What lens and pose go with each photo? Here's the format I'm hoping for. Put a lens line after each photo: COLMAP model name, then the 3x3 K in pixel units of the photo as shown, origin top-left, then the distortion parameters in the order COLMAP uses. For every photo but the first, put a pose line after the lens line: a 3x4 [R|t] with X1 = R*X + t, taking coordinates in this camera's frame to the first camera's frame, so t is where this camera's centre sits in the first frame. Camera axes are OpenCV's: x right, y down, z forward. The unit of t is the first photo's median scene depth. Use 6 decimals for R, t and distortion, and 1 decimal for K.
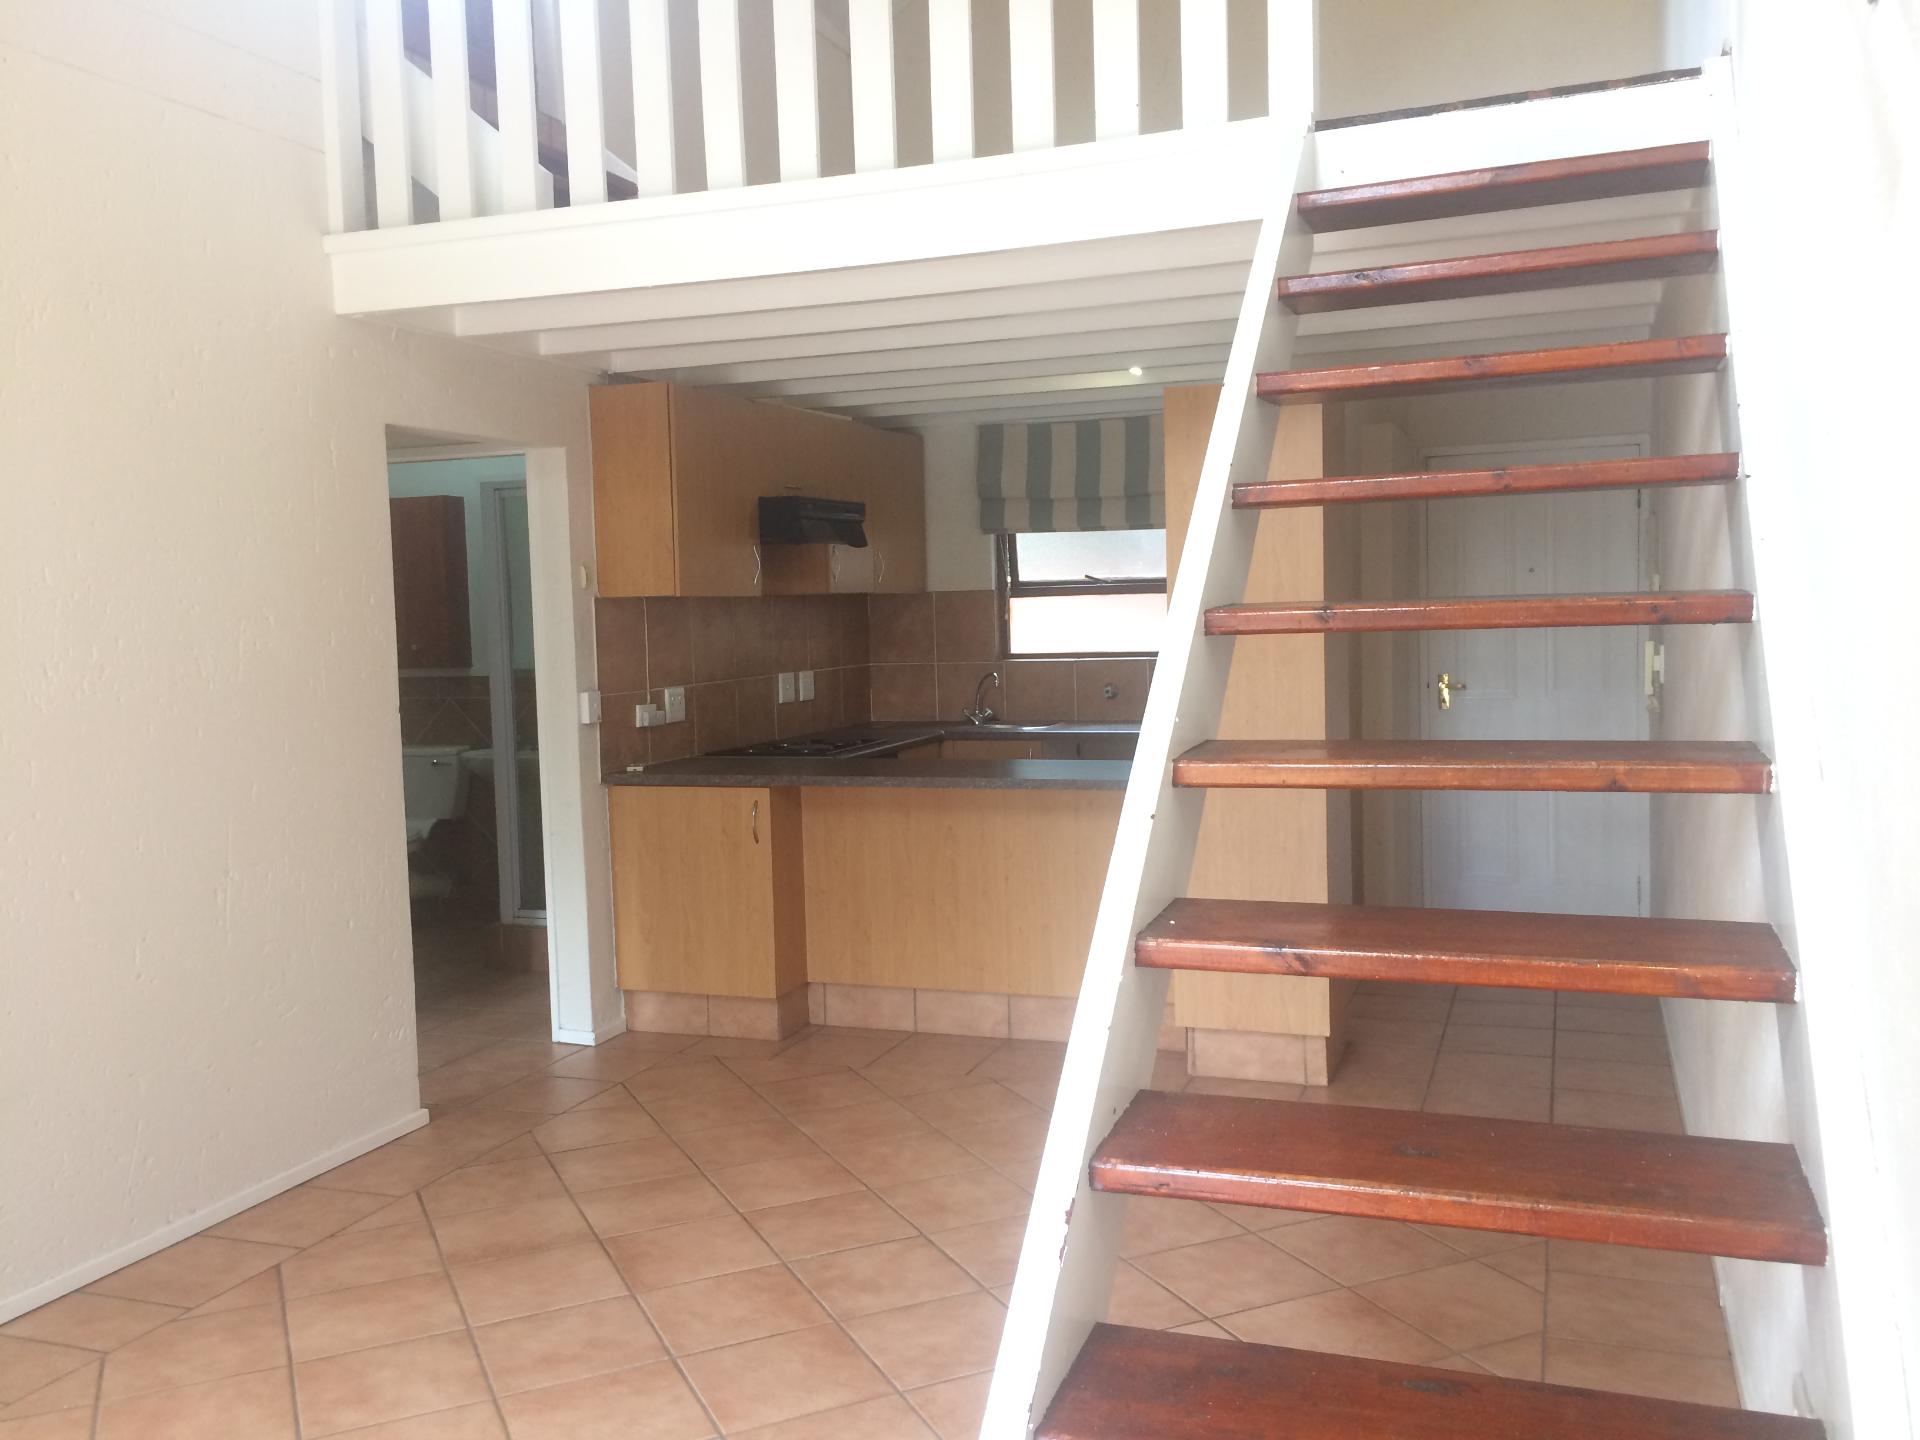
lens RADIAL K [[1635.5, 0, 954.6], [0, 1635.5, 708.5], [0, 0, 1]] dist [0.079093, -0.117401]
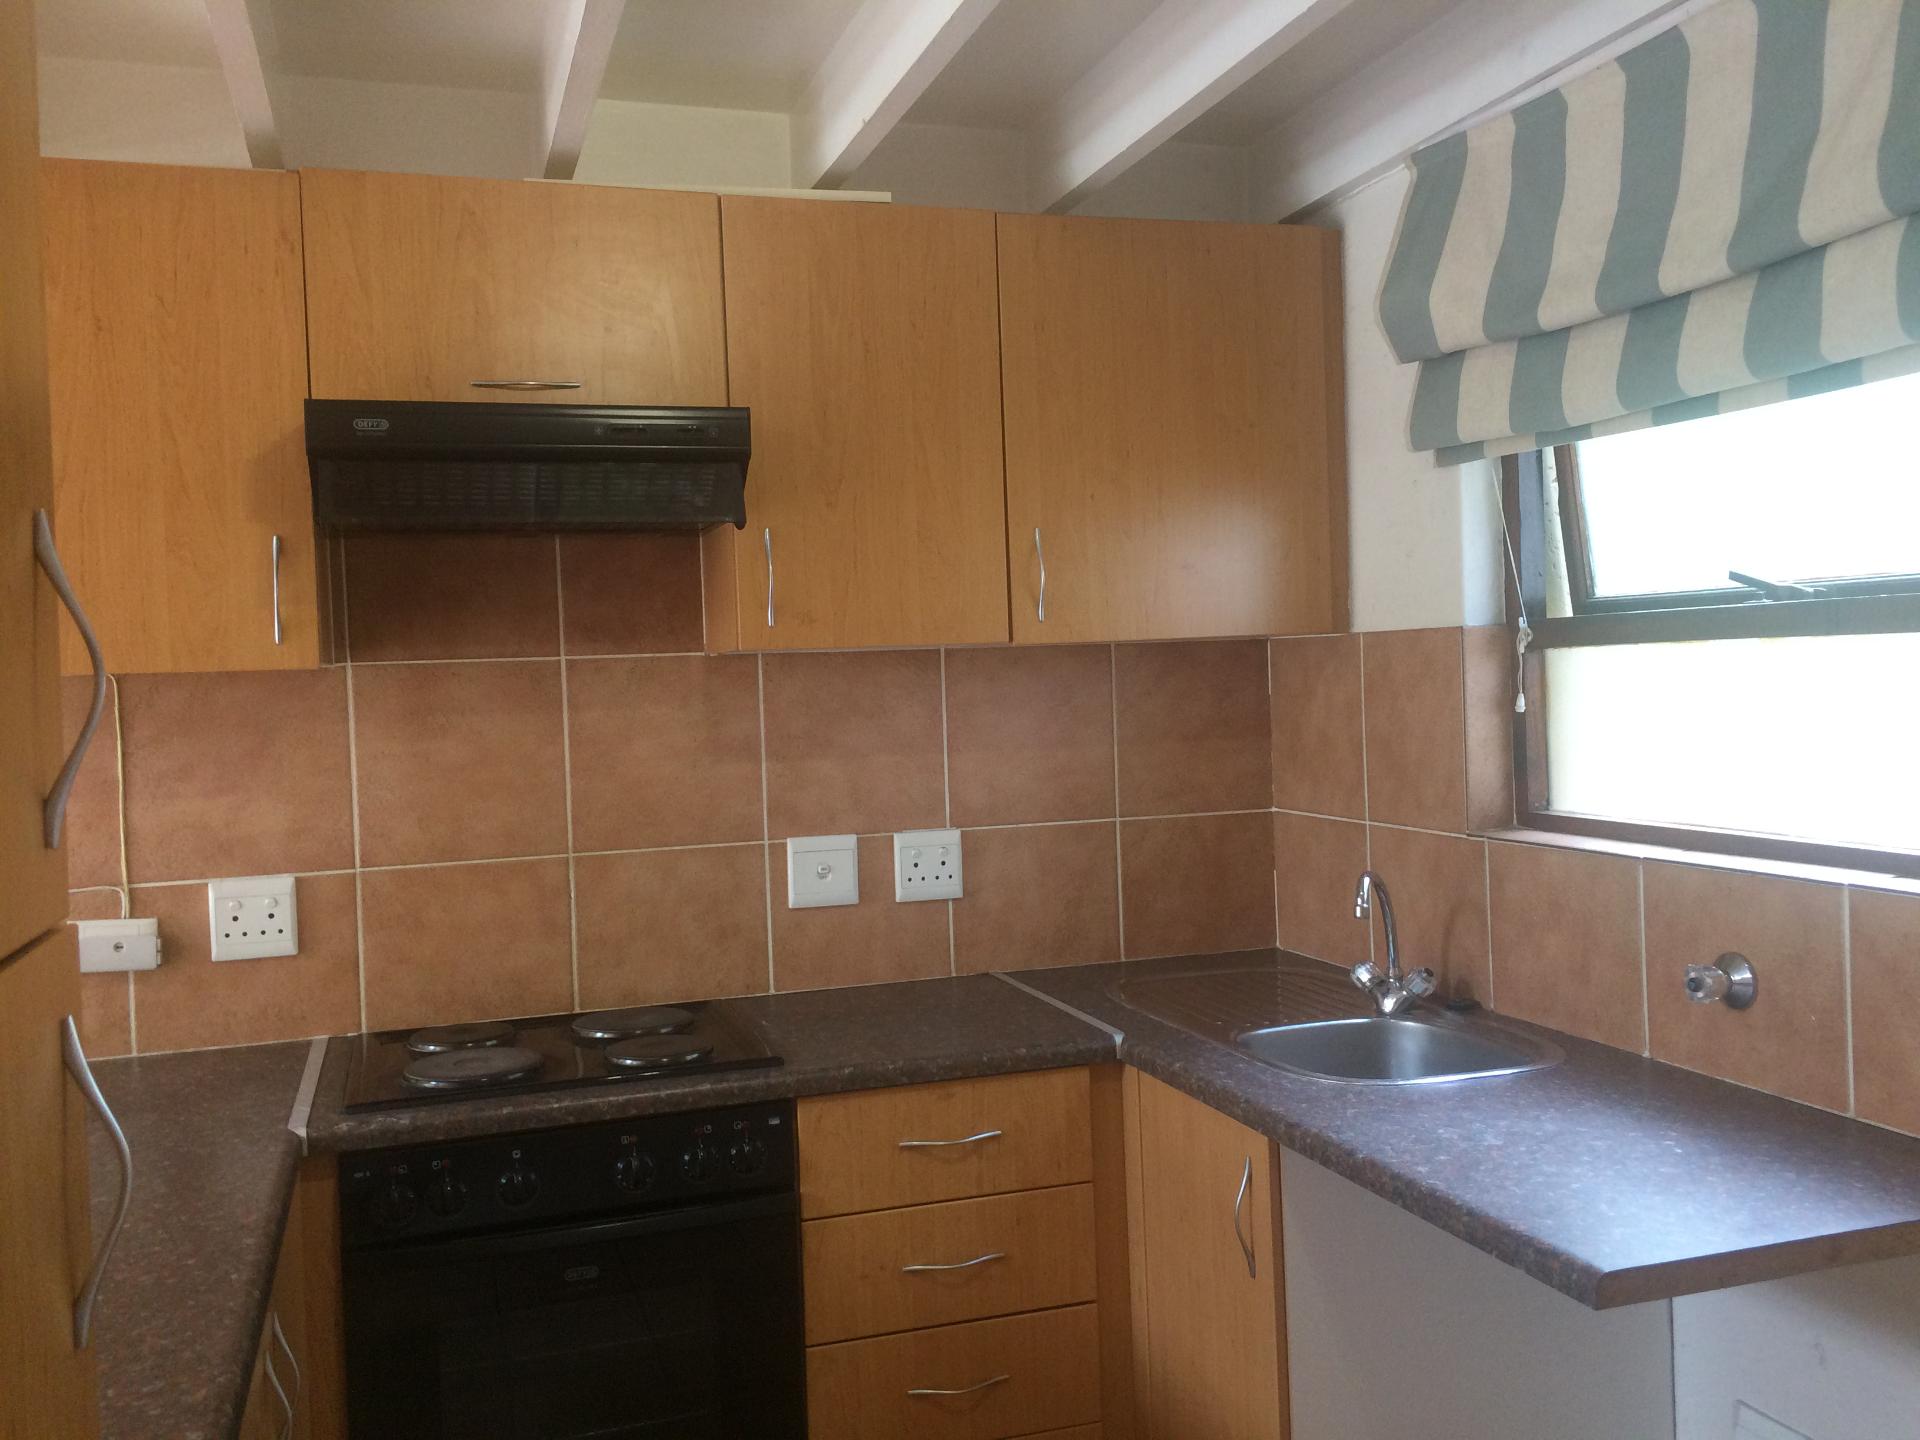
lens RADIAL K [[1635.5, 0, 954.6], [0, 1635.5, 708.5], [0, 0, 1]] dist [0.079093, -0.117401]
pose [[0.619559, 0.029502, -0.784396, 0.371138], [-0.038437, 0.999235, 0.007222, -0.089910], [0.784008, 0.025676, 0.620219, 1.180673]]
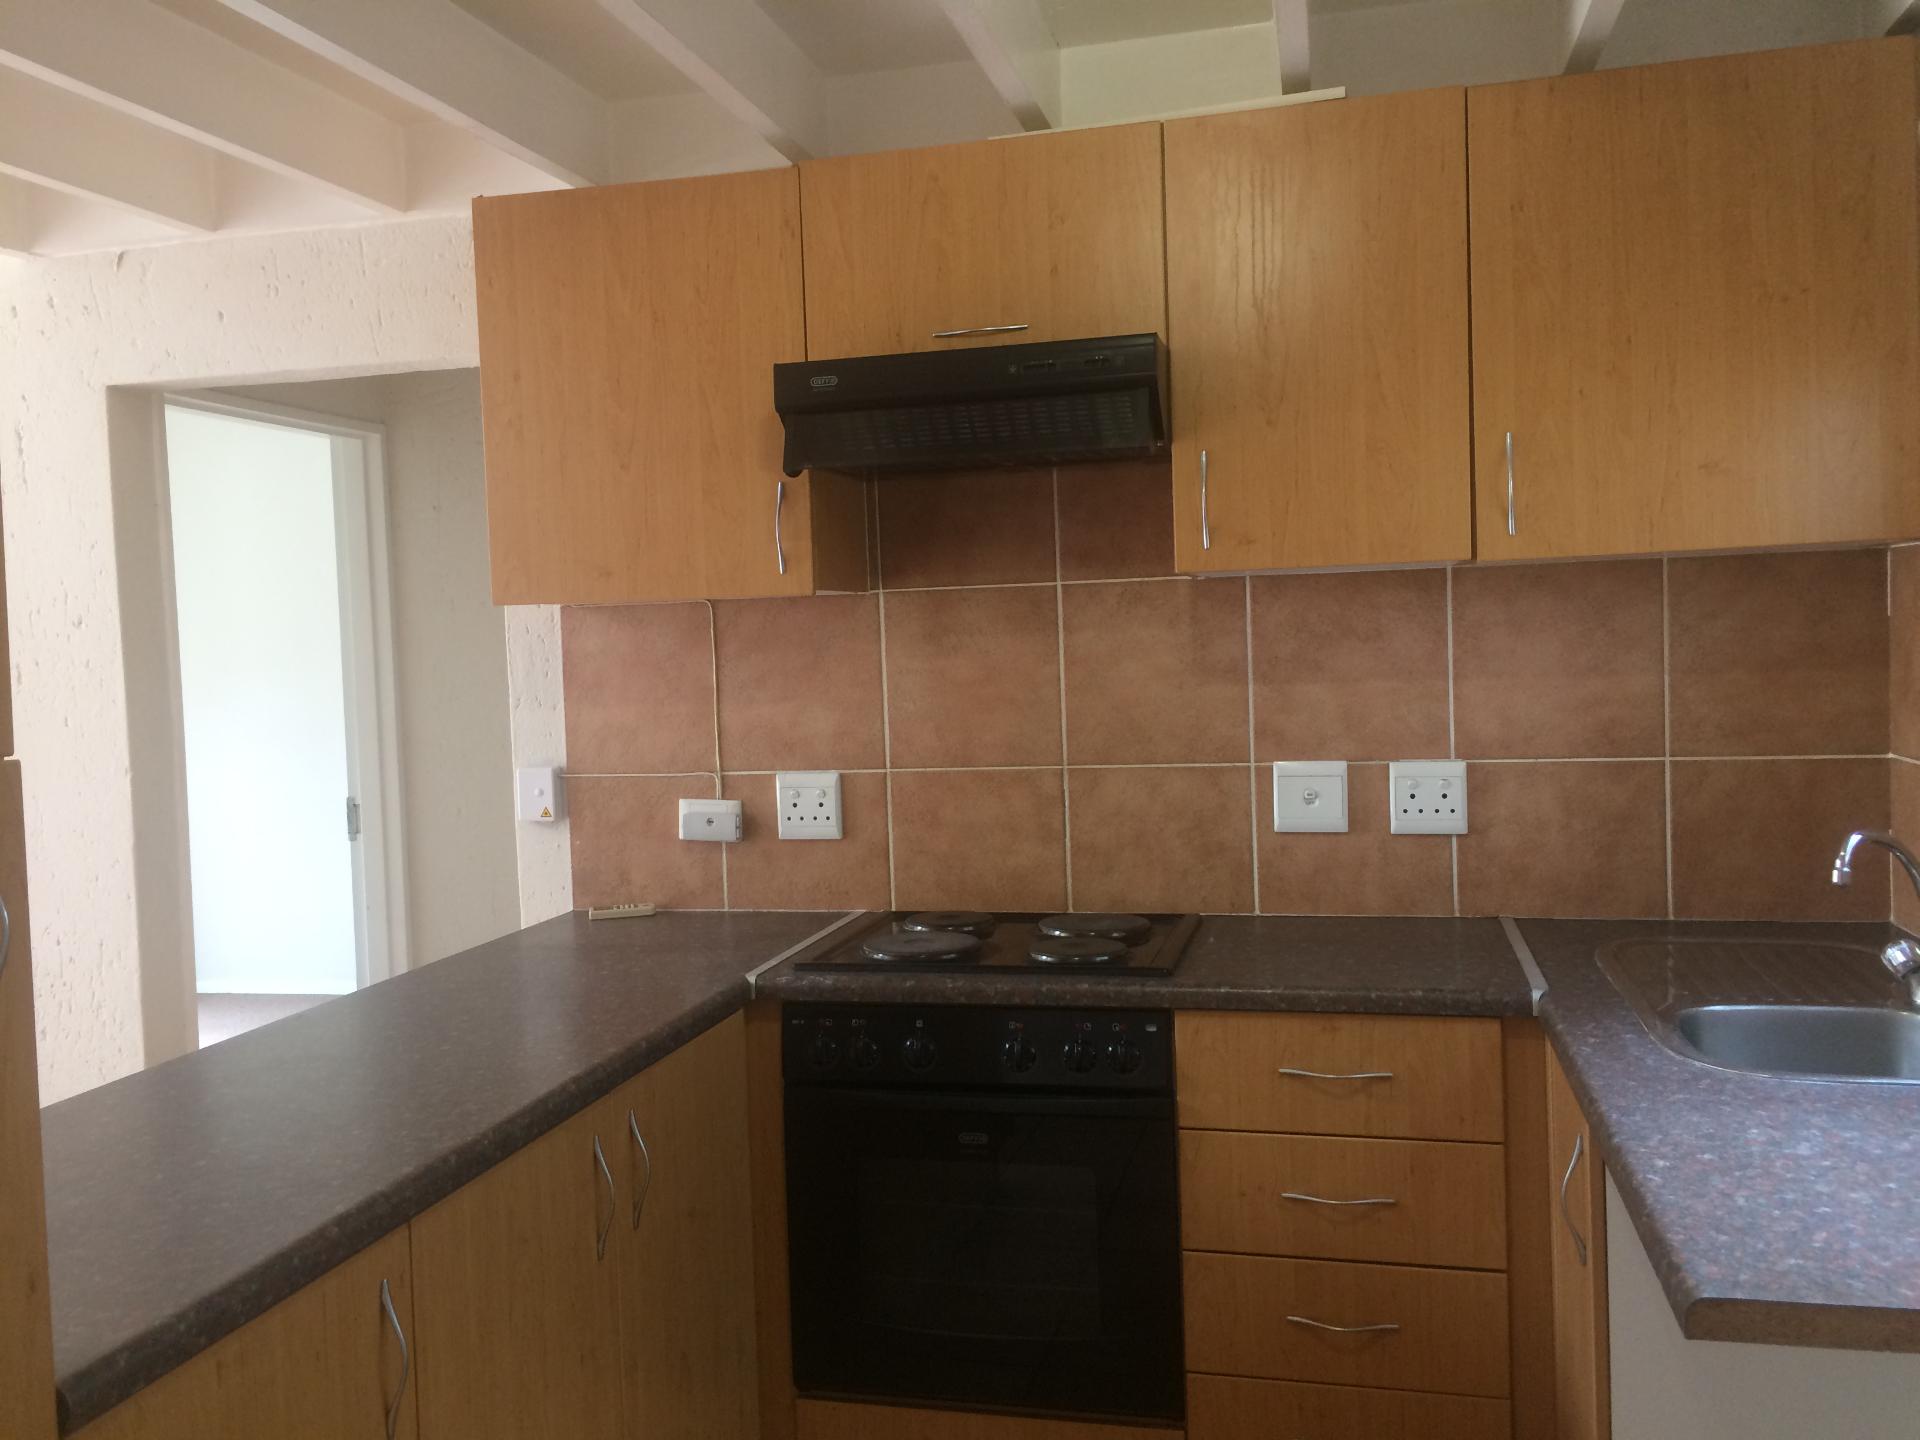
lens RADIAL K [[1635.5, 0, 954.6], [0, 1635.5, 708.5], [0, 0, 1]] dist [0.079093, -0.117401]
pose [[0.113993, 0.073974, -0.990724, 0.446486], [-0.033876, 0.996934, 0.070540, -0.093471], [0.992904, 0.025521, 0.116149, 1.328106]]
